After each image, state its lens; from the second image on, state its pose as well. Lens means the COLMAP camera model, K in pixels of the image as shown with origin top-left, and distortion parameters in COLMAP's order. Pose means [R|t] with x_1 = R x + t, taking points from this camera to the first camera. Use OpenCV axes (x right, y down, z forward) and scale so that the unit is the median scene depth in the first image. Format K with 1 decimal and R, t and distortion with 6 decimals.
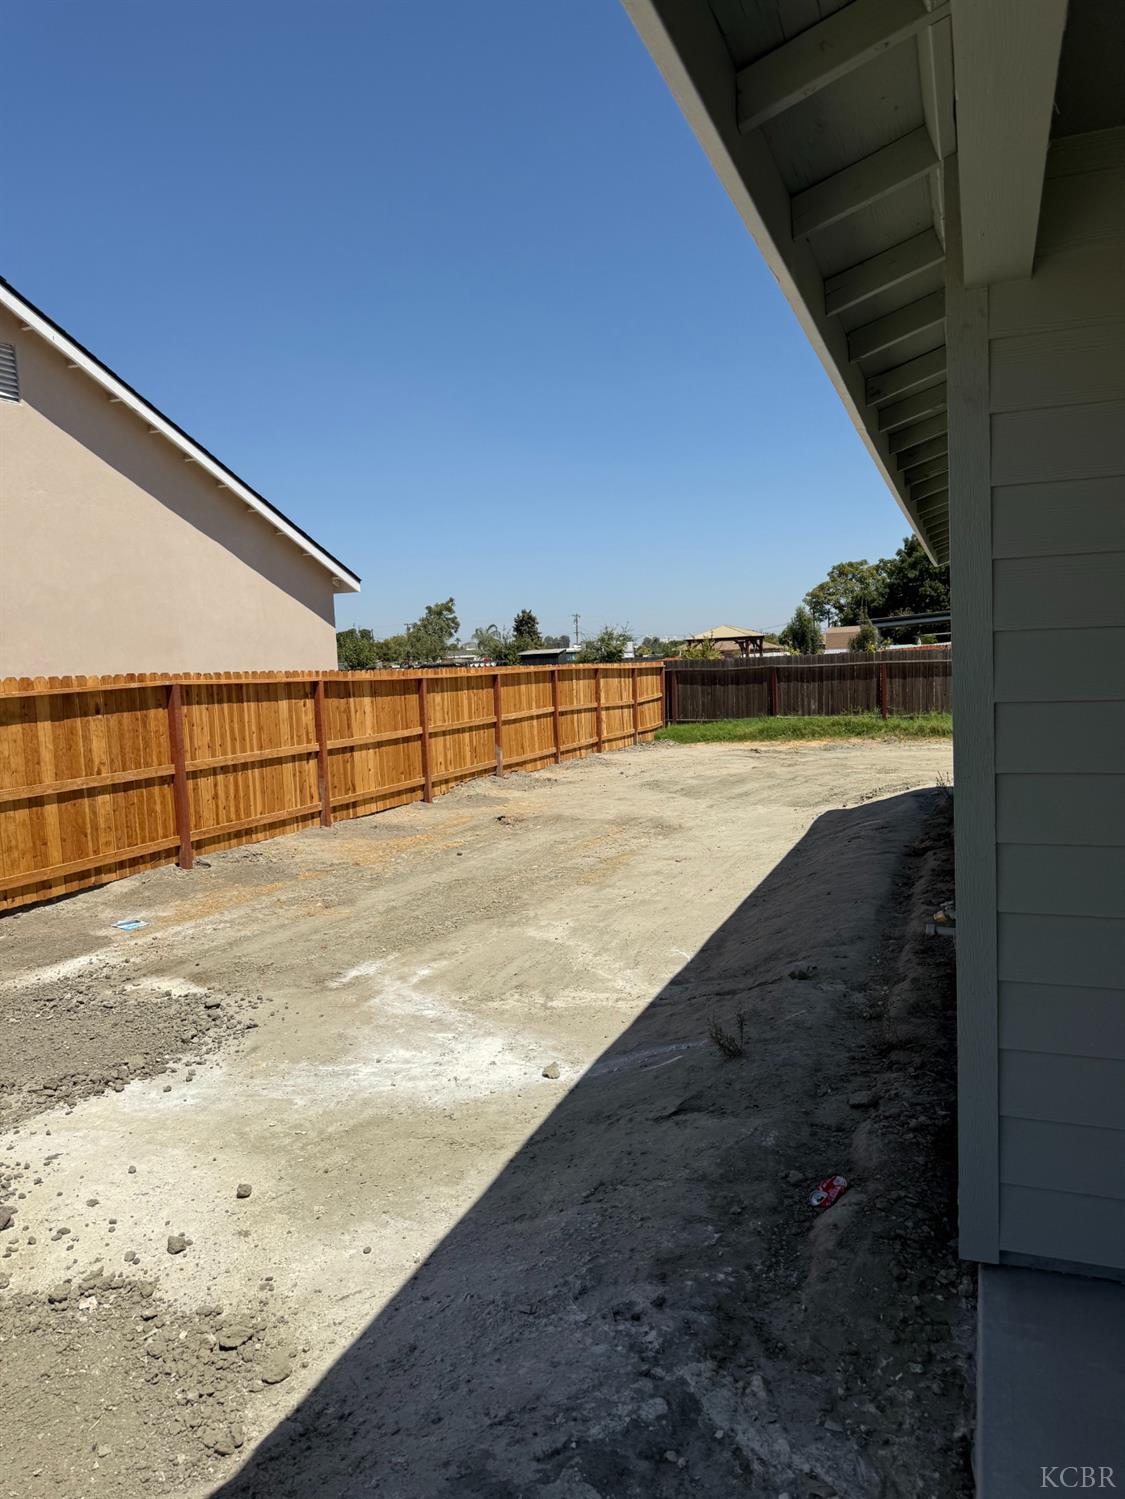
lens RADIAL K [[1051.3, 0, 562.5], [0, 1051.3, 749.5], [0, 0, 1]] dist [0.053955, -0.063651]
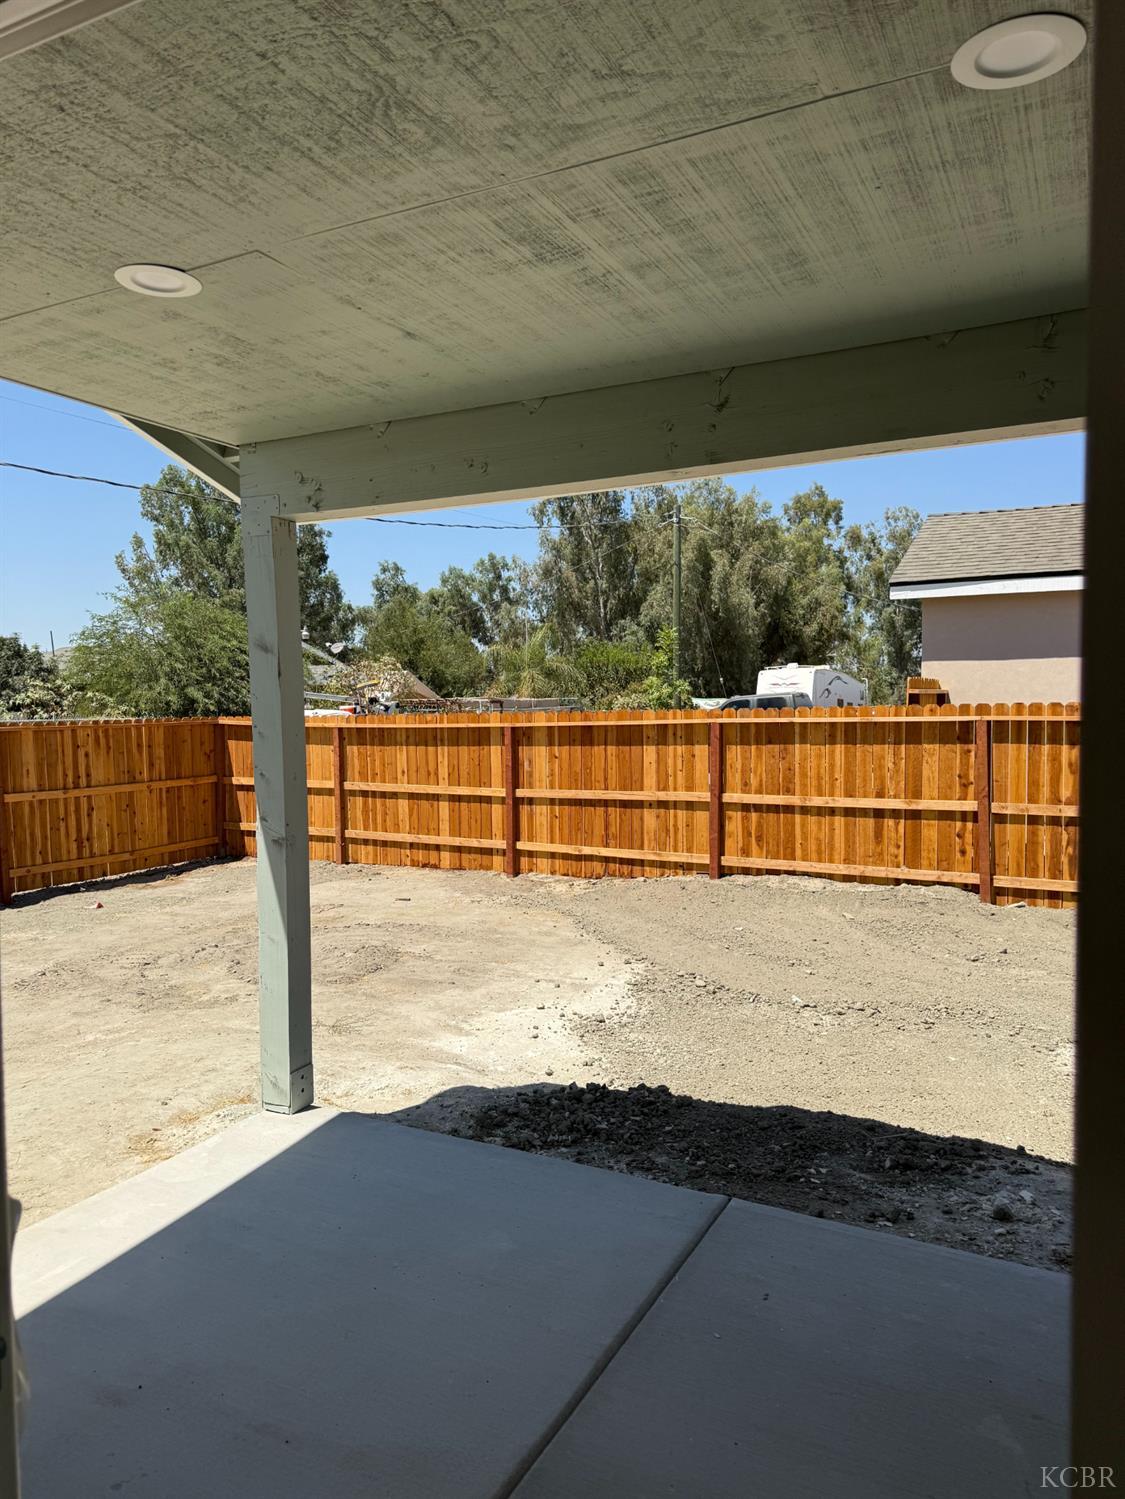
lens RADIAL K [[1051.3, 0, 562.5], [0, 1051.3, 749.5], [0, 0, 1]] dist [0.053955, -0.063651]
pose [[-0.091664, 0.117206, -0.988868, 0.590805], [-0.058673, 0.990688, 0.122861, -0.131797], [0.994060, 0.069282, -0.083934, 0.830157]]
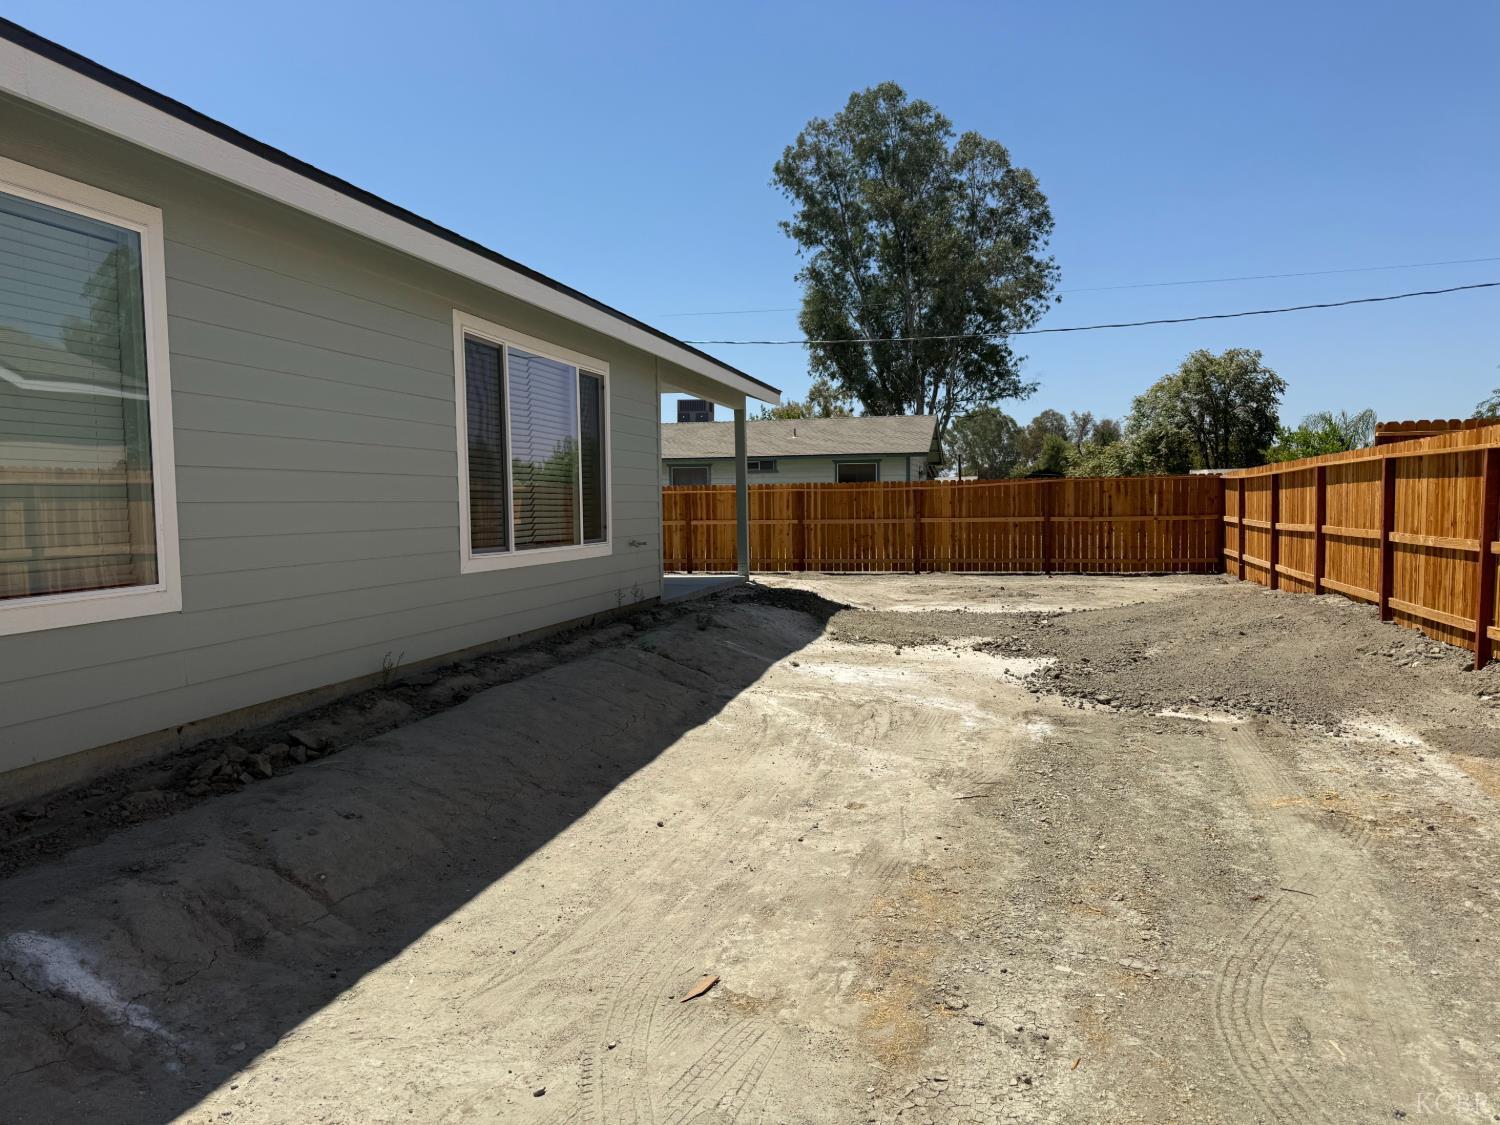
lens RADIAL K [[1051.5, 0, 752.9], [0, 1051.5, 570.0], [0, 0, 1]] dist [0.049084, -0.052630]
pose [[-0.988440, 0.092527, -0.120103, 0.385559], [0.074199, 0.986050, 0.148995, -0.153627], [0.132214, 0.138361, -0.981517, 1.959178]]
